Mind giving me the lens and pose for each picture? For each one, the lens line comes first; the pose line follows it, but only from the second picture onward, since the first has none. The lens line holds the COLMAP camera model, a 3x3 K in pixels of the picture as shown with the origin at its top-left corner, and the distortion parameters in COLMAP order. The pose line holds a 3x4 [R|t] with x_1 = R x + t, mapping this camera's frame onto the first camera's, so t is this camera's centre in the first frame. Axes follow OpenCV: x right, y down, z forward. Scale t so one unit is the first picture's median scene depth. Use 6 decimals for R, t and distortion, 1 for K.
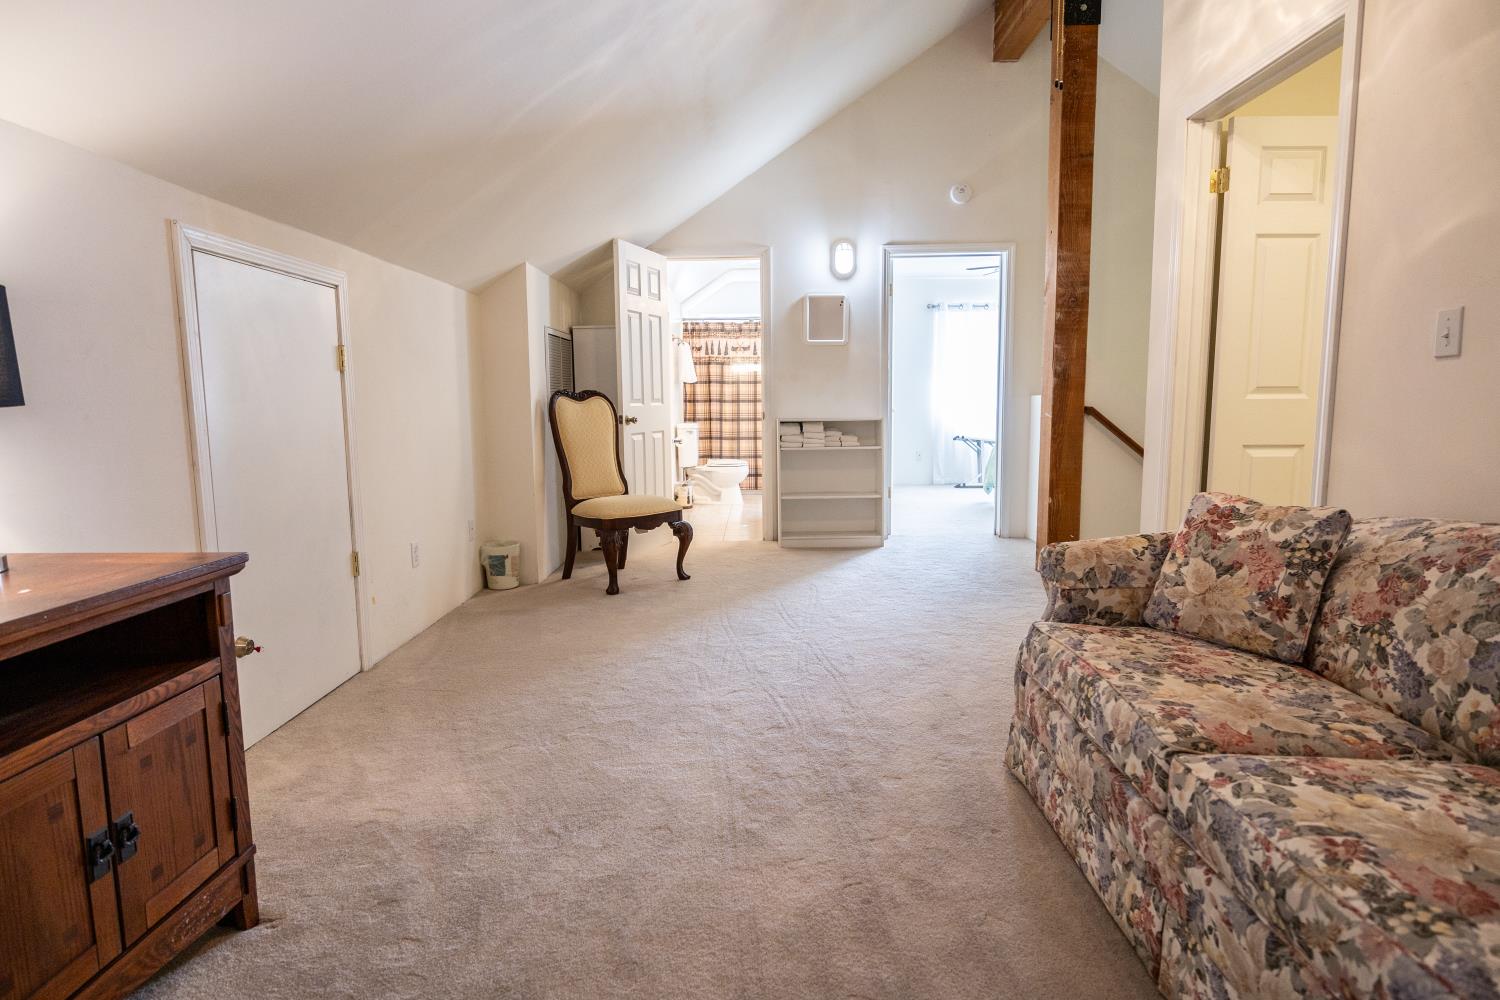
lens RADIAL K [[846.7, 0, 750.0], [0, 846.7, 500.0], [0, 0, 1]] dist [0.003232, -0.000035]
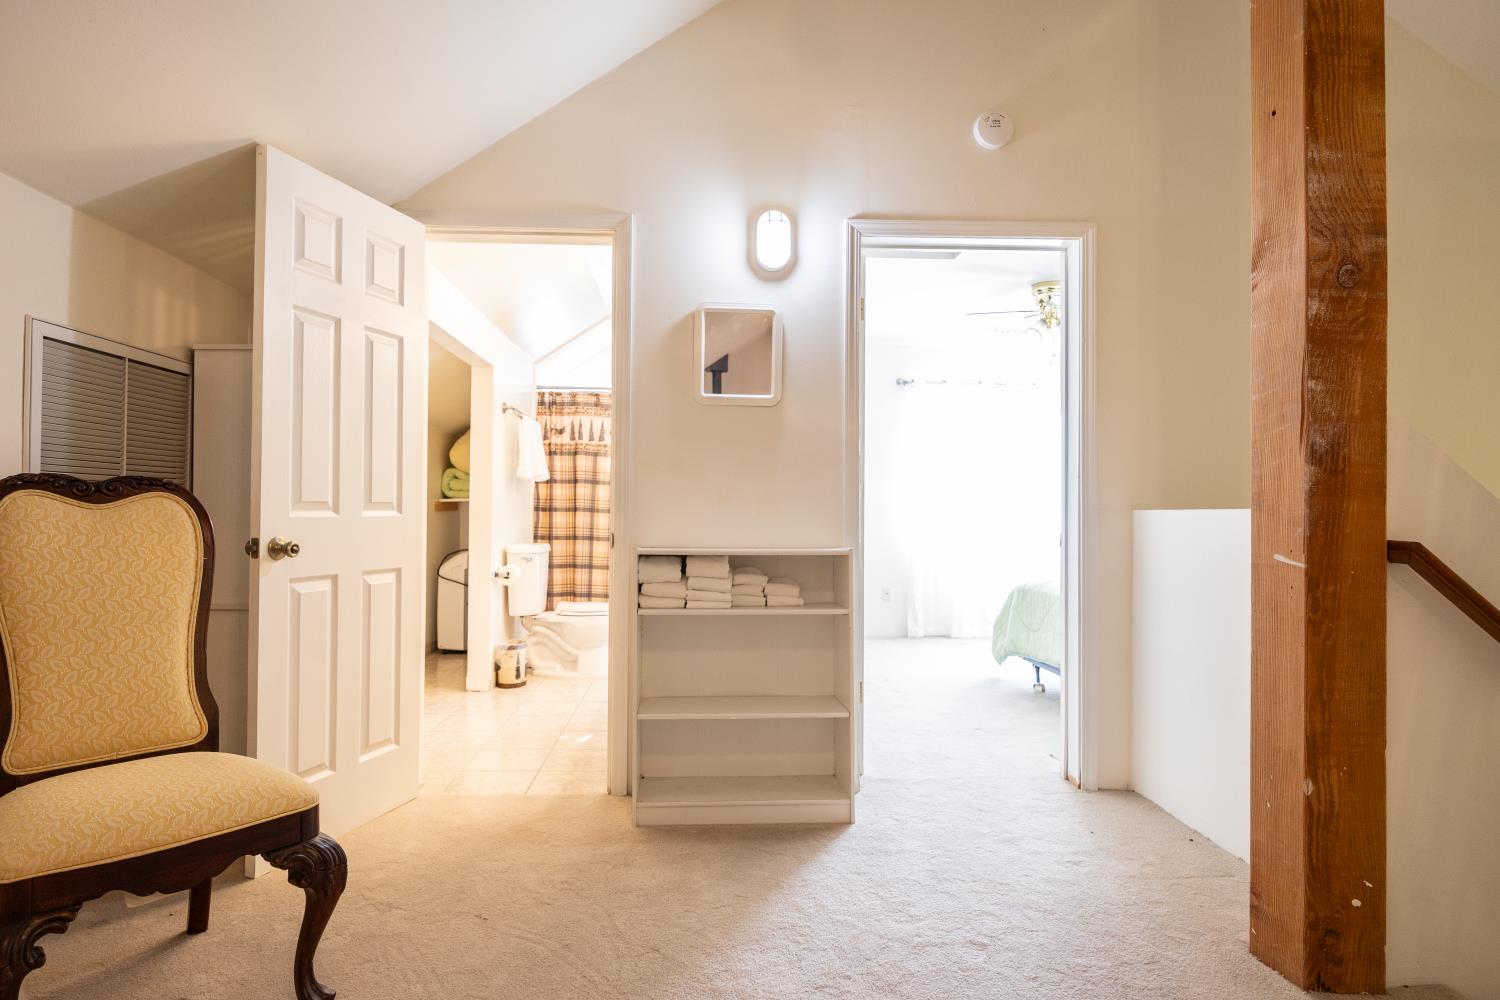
lens RADIAL K [[846.7, 0, 750.0], [0, 846.7, 500.0], [0, 0, 1]] dist [0.003232, -0.000035]
pose [[0.997337, 0.018860, 0.070453, 0.062646], [-0.009577, 0.991488, -0.129843, -0.060341], [-0.072302, 0.128822, 0.989028, 0.506990]]
